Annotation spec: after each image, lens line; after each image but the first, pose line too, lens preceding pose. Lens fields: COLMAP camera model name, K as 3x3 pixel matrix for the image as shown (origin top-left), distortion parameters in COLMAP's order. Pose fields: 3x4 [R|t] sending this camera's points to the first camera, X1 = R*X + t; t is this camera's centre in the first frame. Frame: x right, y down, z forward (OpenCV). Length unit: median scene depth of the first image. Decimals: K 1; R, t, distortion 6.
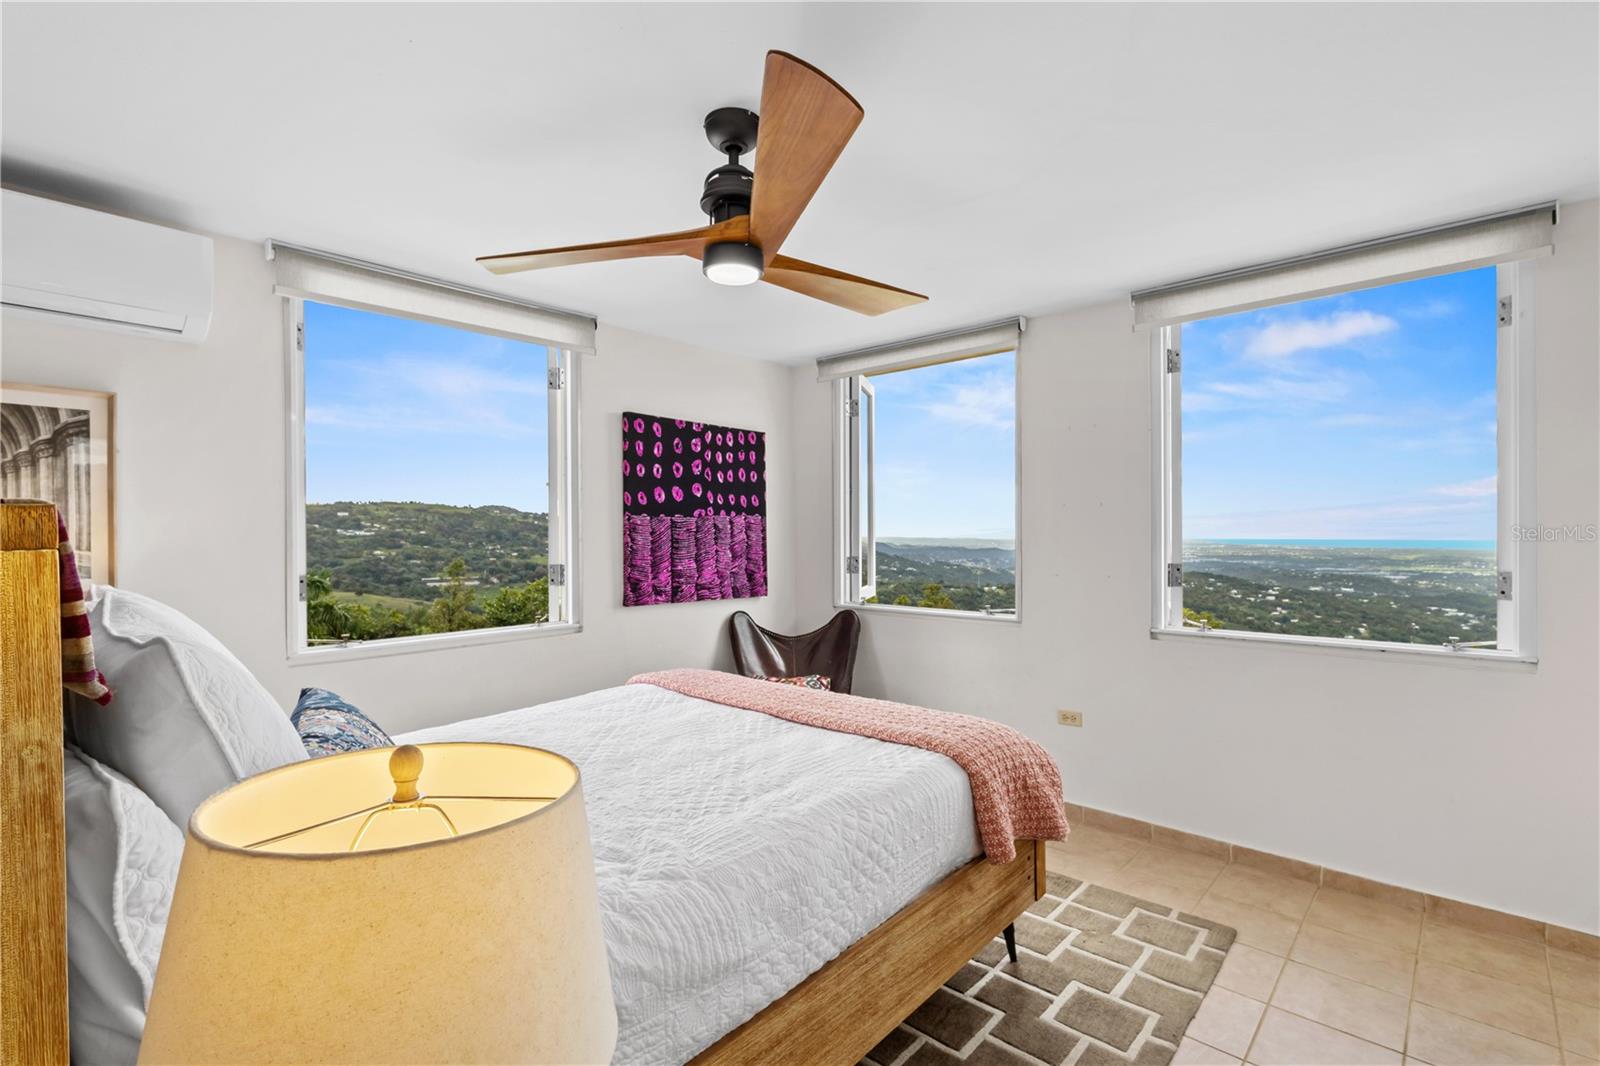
lens RADIAL K [[740.0, 0, 800.0], [0, 740.0, 533.0], [0, 0, 1]] dist [0.001157, 0.000183]
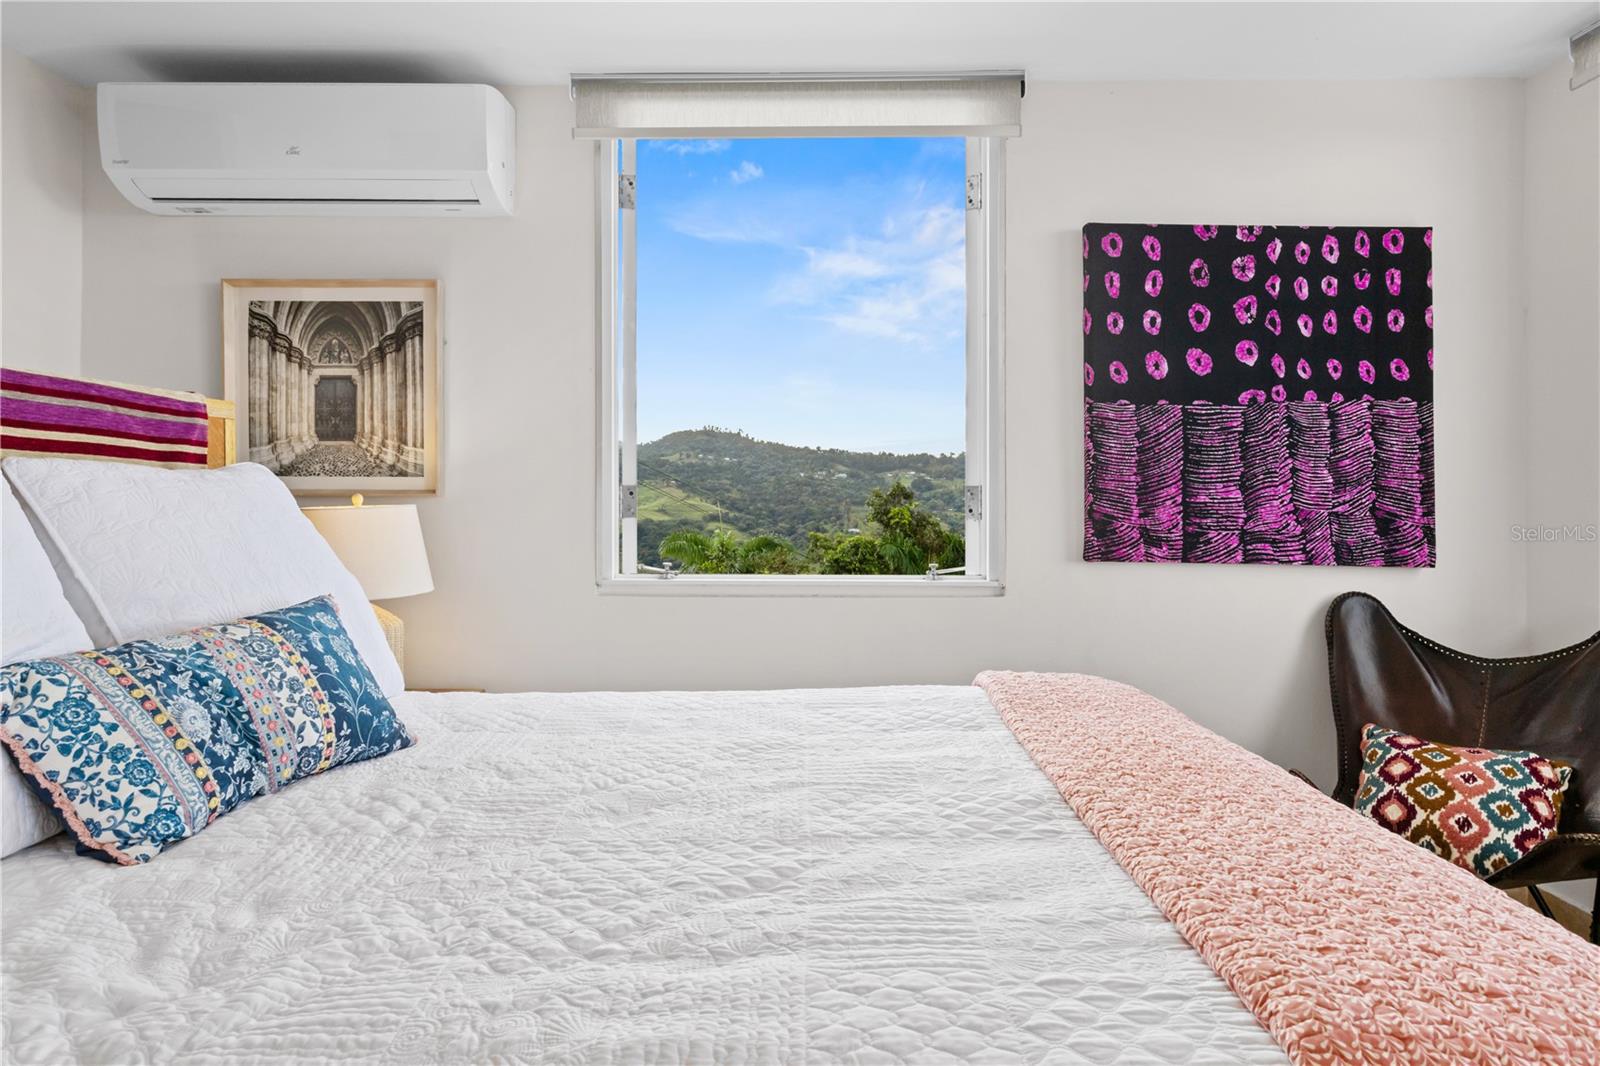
lens RADIAL K [[963.1, 0, 800.0], [0, 963.1, 495.3], [0, 0, 1]] dist [-0.006618, -0.000454]
pose [[0.658354, 0.009483, -0.752649, 0.172200], [-0.007857, 0.999953, 0.005726, 0.042499], [0.752668, 0.002144, 0.658397, 0.313460]]
